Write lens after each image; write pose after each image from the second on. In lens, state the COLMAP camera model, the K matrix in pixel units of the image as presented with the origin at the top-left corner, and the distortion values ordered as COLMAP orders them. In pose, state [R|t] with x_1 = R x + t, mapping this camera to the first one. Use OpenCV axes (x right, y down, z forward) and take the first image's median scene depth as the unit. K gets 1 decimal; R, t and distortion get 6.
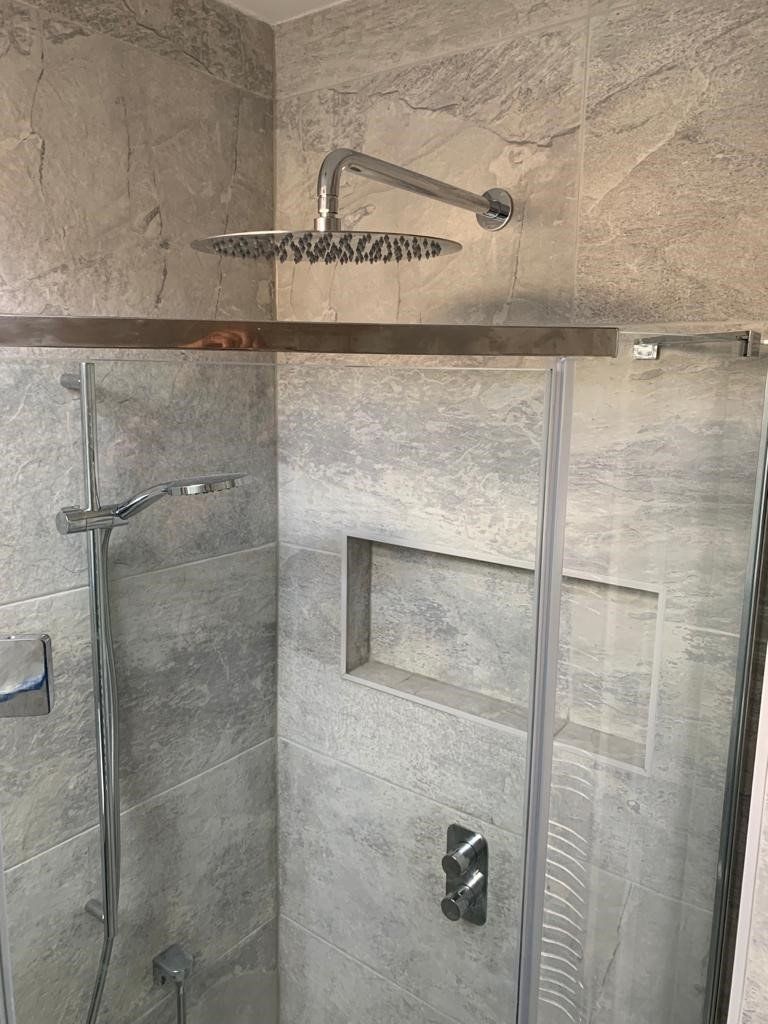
lens RADIAL K [[798.1, 0, 381.7], [0, 798.1, 515.2], [0, 0, 1]] dist [0.039836, -0.017943]
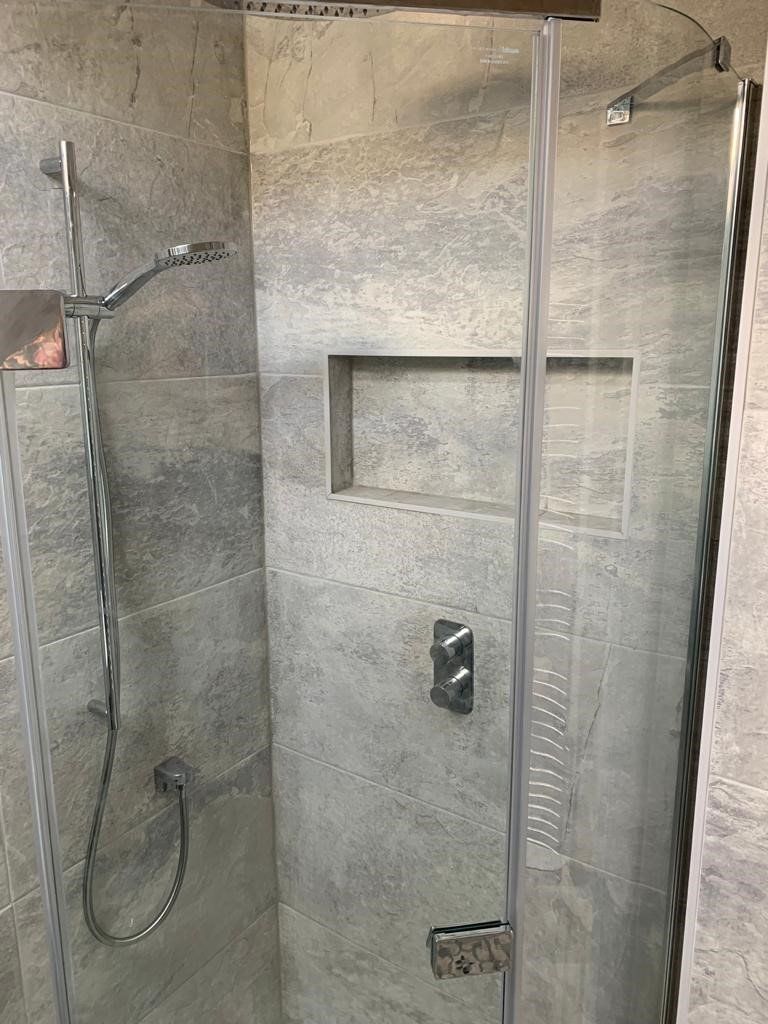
lens RADIAL K [[798.1, 0, 383.4], [0, 798.1, 510.5], [0, 0, 1]] dist [0.039836, -0.017943]
pose [[0.998148, -0.032528, 0.051415, -0.036303], [0.030591, 0.998809, 0.038017, 0.212735], [-0.052590, -0.036374, 0.997954, -0.033103]]
